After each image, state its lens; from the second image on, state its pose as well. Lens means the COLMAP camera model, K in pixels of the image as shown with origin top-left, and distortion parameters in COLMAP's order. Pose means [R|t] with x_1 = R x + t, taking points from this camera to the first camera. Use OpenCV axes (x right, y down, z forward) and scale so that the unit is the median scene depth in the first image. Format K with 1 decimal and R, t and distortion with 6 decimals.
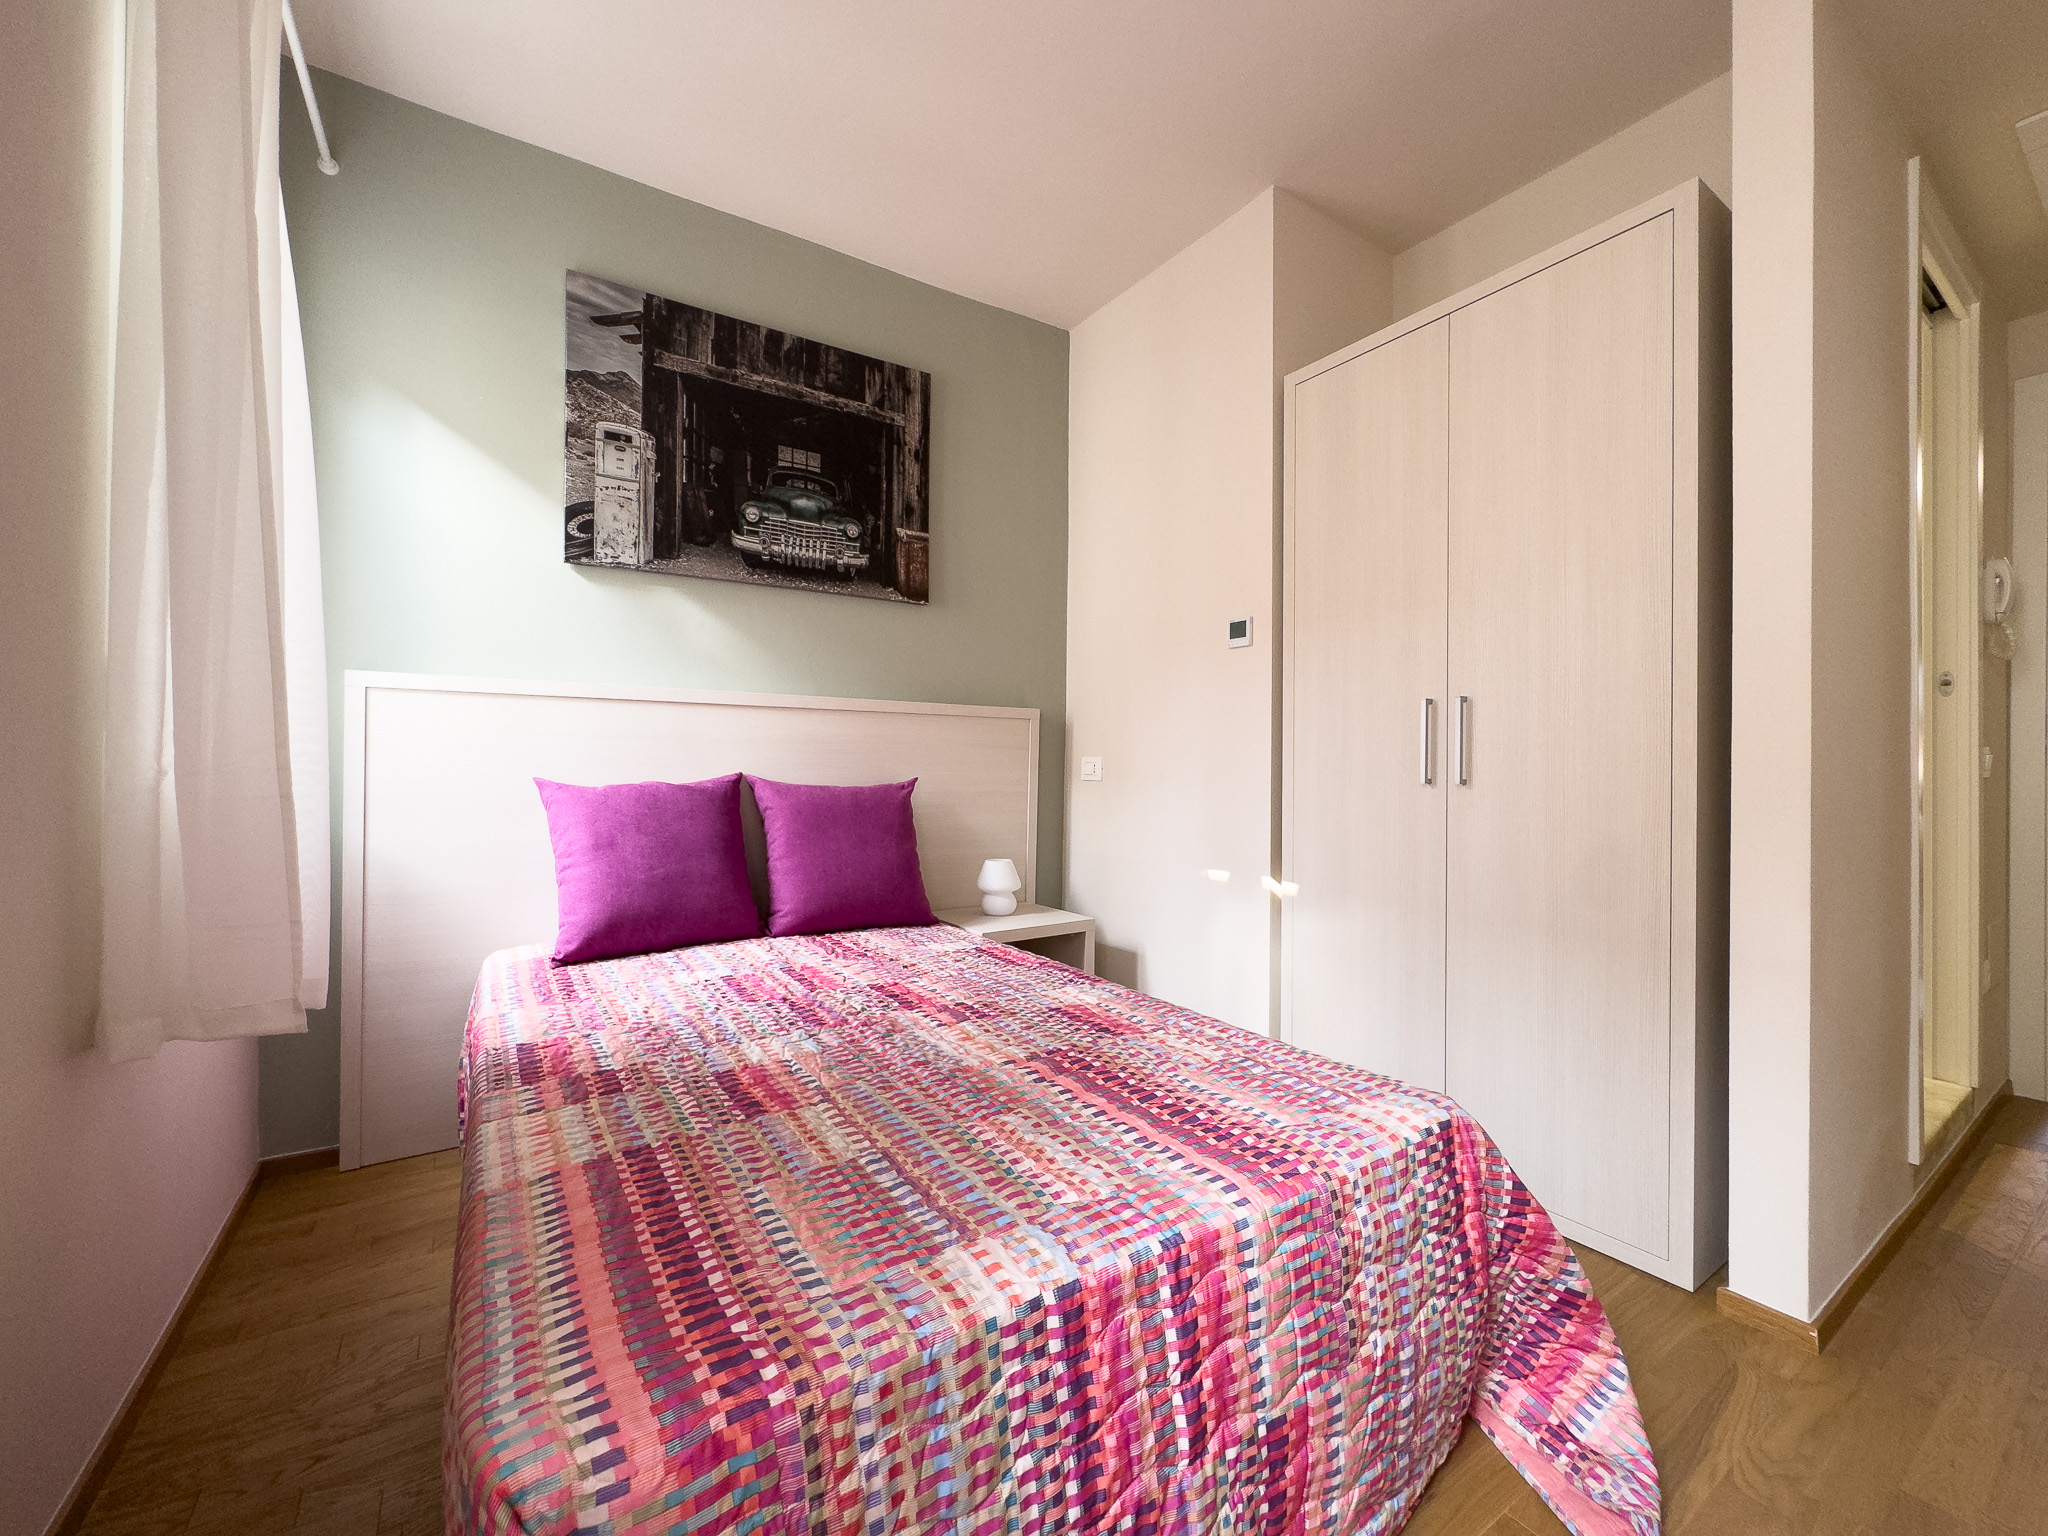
lens RADIAL K [[827.8, 0, 1010.5], [0, 827.8, 769.9], [0, 0, 1]] dist [-0.007175, 0.000822]
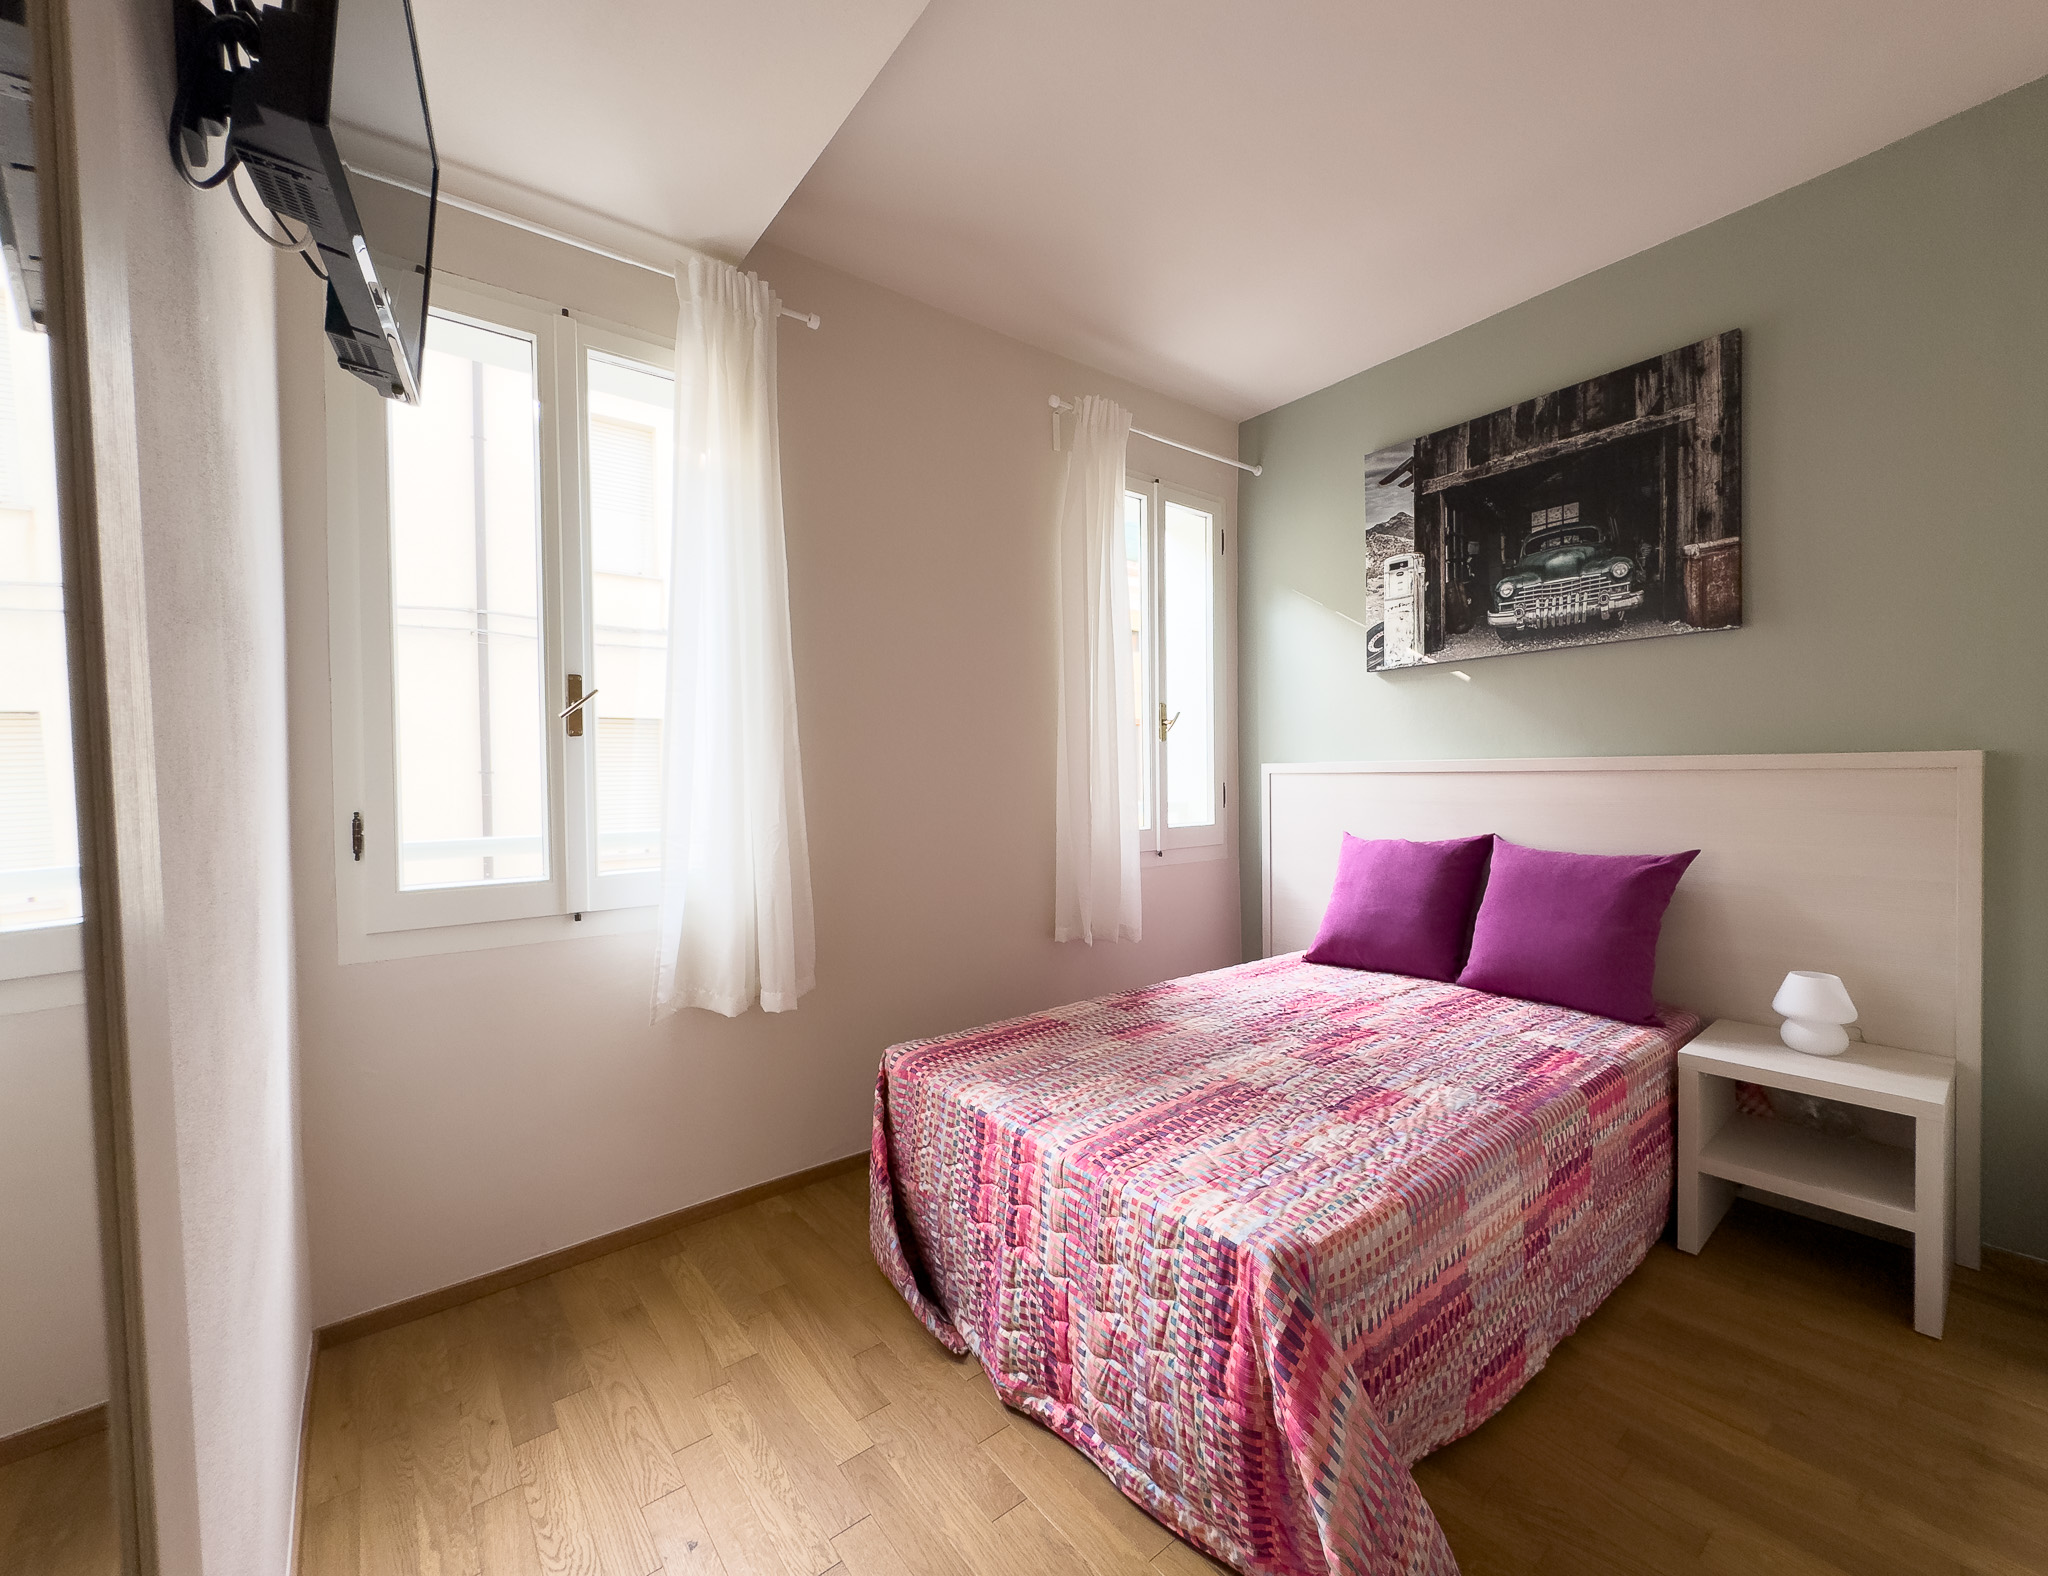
lens RADIAL K [[825.2, 0, 1028.1], [0, 825.2, 790.8], [0, 0, 1]] dist [-0.001835, -0.000551]
pose [[0.080931, 0.007647, -0.996690, 0.724847], [0.013859, 0.999865, 0.008797, -0.073306], [0.996623, -0.014525, 0.080814, 0.315228]]
